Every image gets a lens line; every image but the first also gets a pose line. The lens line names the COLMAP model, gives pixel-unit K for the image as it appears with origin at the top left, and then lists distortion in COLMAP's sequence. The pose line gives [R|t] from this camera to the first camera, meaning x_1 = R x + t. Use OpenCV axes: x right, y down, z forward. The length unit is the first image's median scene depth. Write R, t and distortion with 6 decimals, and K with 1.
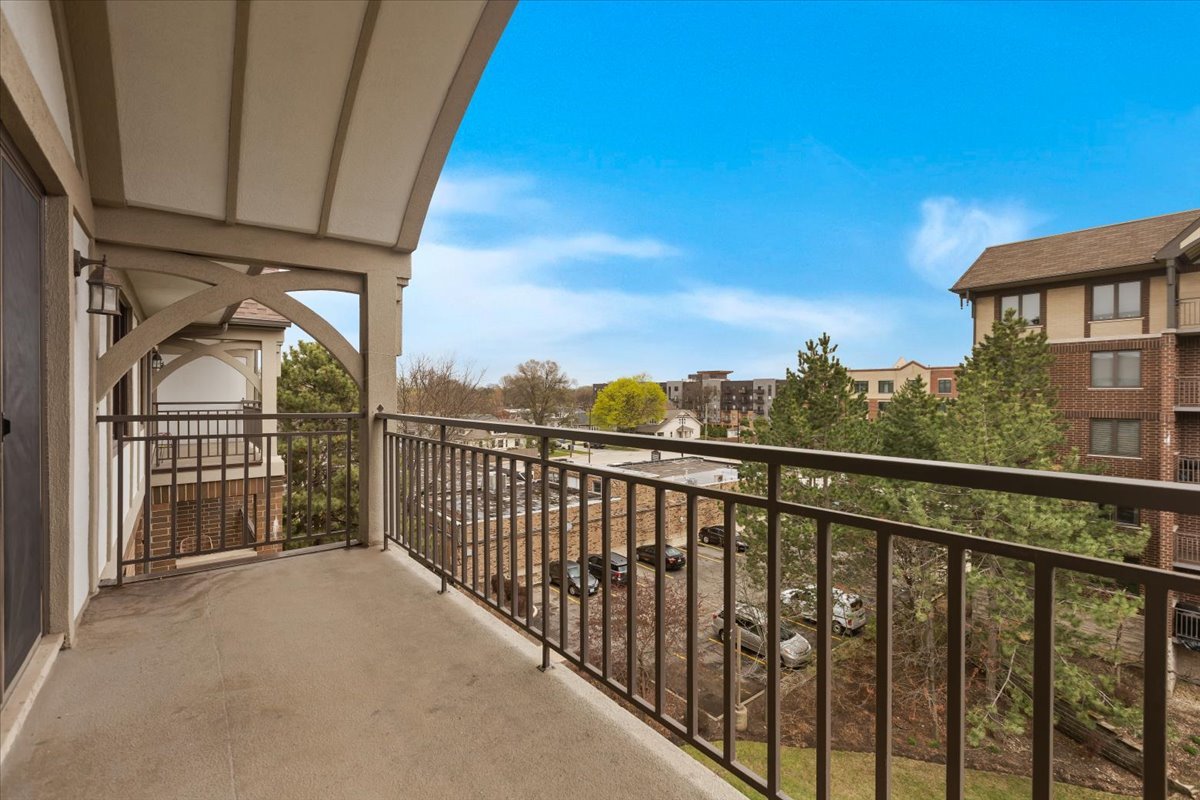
lens RADIAL K [[541.2, 0, 599.2], [0, 541.2, 384.1], [0, 0, 1]] dist [-0.001729, -0.000404]
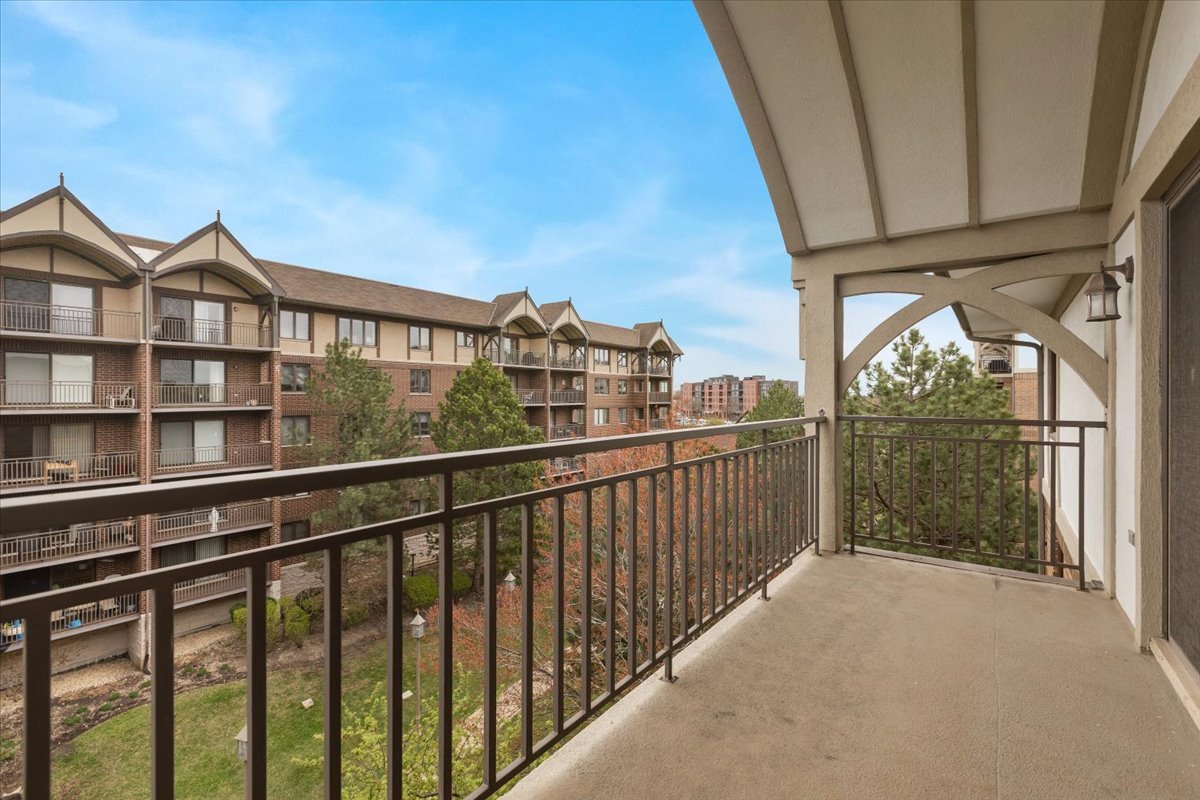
lens RADIAL K [[541.2, 0, 599.2], [0, 541.2, 384.1], [0, 0, 1]] dist [-0.001729, -0.000404]
pose [[-0.275332, 0.022960, 0.961075, -0.701510], [-0.021214, 0.999326, -0.029951, 0.013892], [-0.961115, -0.028634, -0.274660, 0.966983]]
